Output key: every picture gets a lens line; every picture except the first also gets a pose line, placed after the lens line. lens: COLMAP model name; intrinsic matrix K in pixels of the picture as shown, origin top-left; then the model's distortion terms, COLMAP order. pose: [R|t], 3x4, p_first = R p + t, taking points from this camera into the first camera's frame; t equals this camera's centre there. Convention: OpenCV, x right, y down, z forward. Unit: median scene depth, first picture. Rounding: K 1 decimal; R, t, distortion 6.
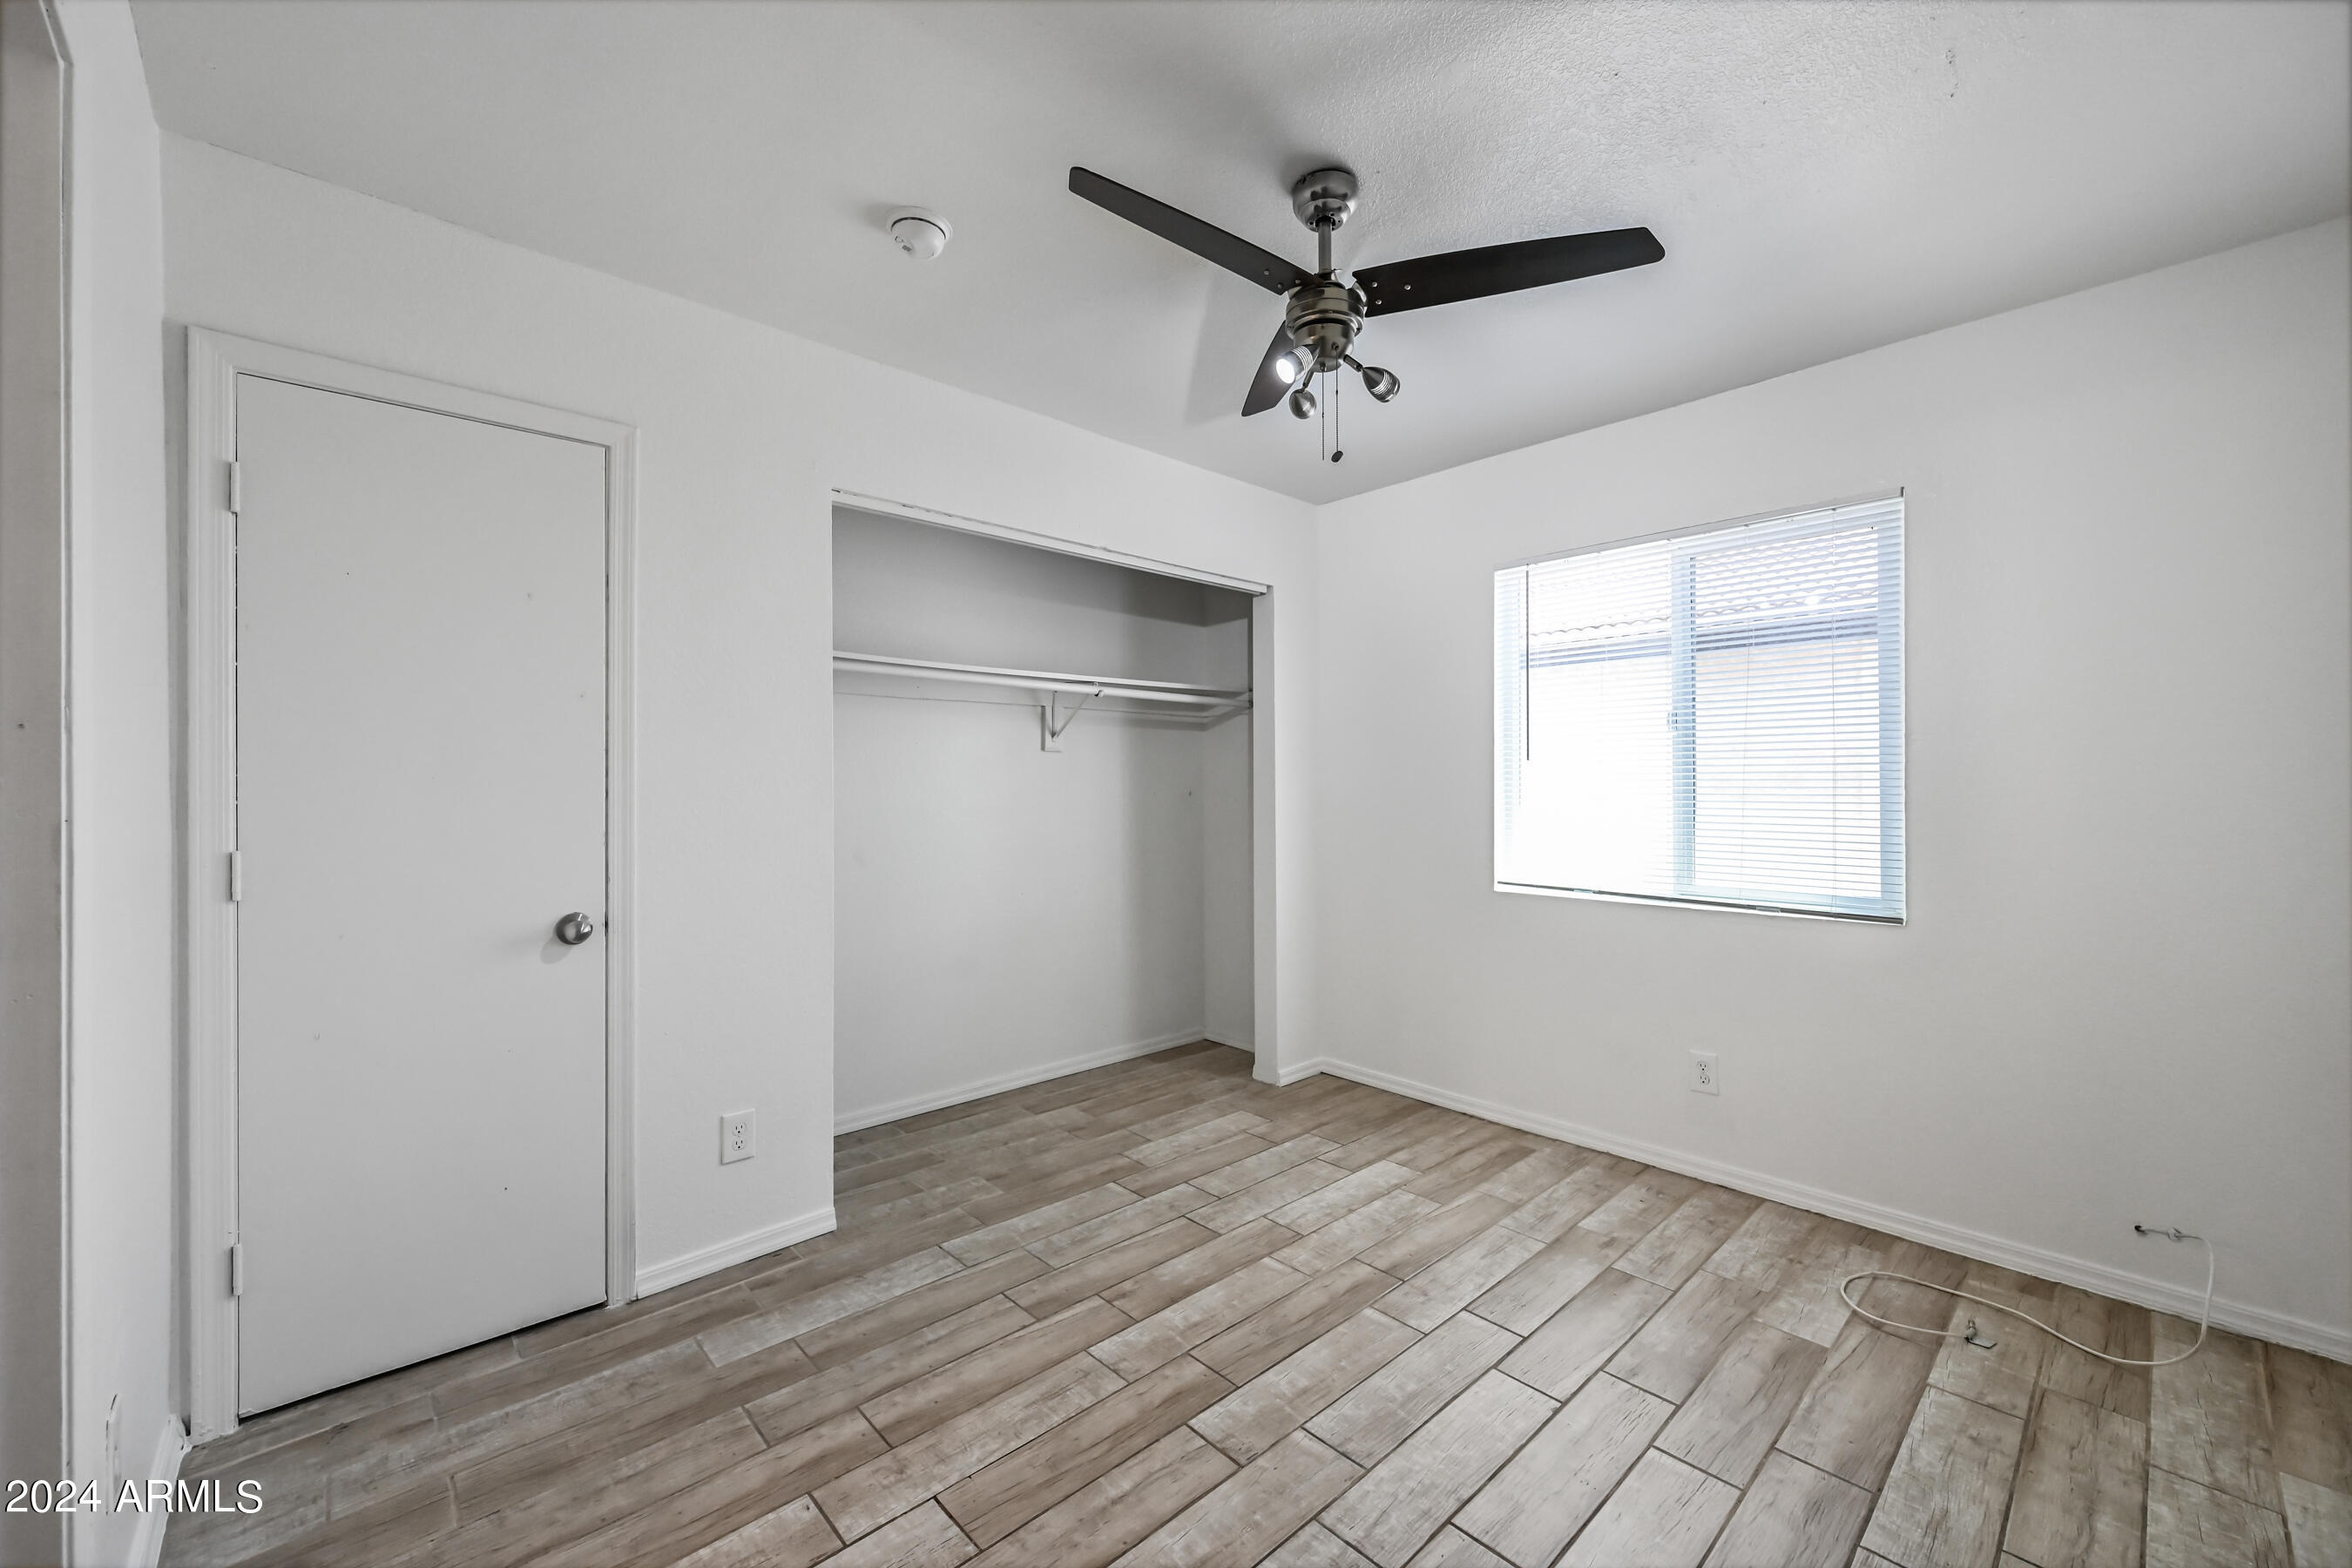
lens RADIAL K [[921.9, 0, 1172.0], [0, 921.9, 784.7], [0, 0, 1]] dist [-0.000398, -0.000069]
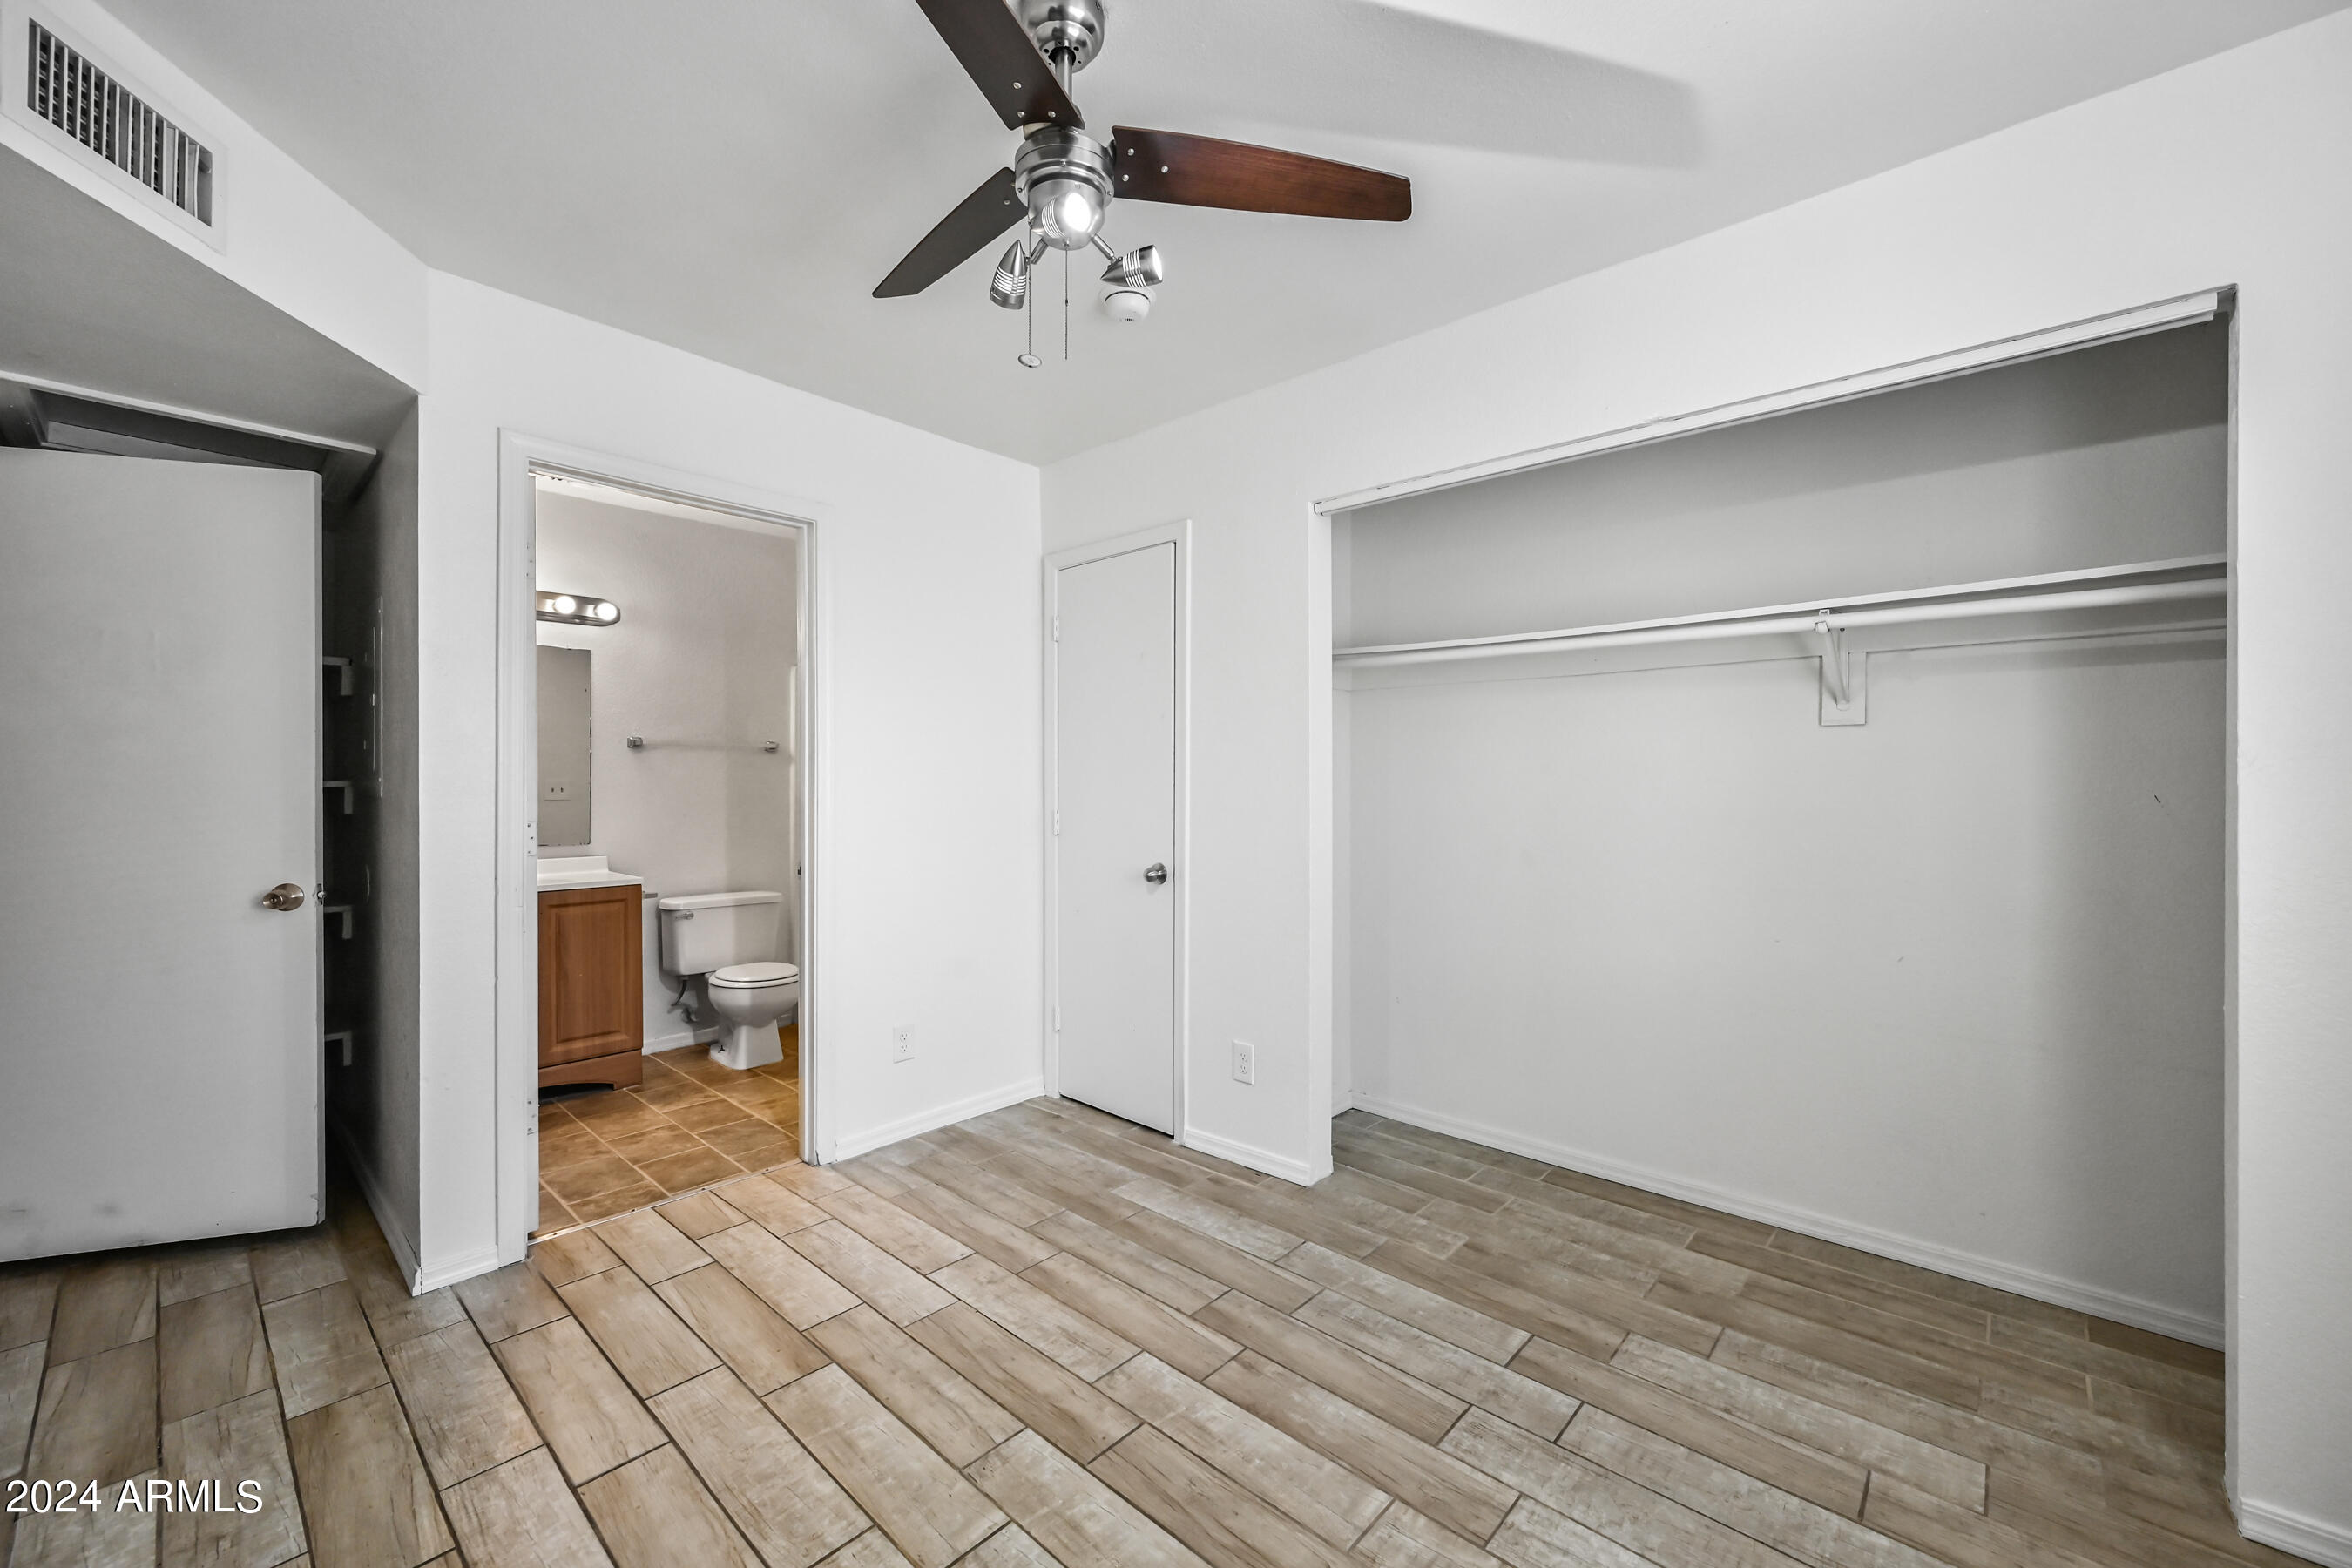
lens RADIAL K [[921.9, 0, 1172.0], [0, 921.9, 784.7], [0, 0, 1]] dist [-0.000398, -0.000069]
pose [[0.085109, 0.004789, -0.996360, 0.797010], [-0.002488, 0.999986, 0.004594, 0.005279], [0.996369, 0.002088, 0.085120, 0.852014]]
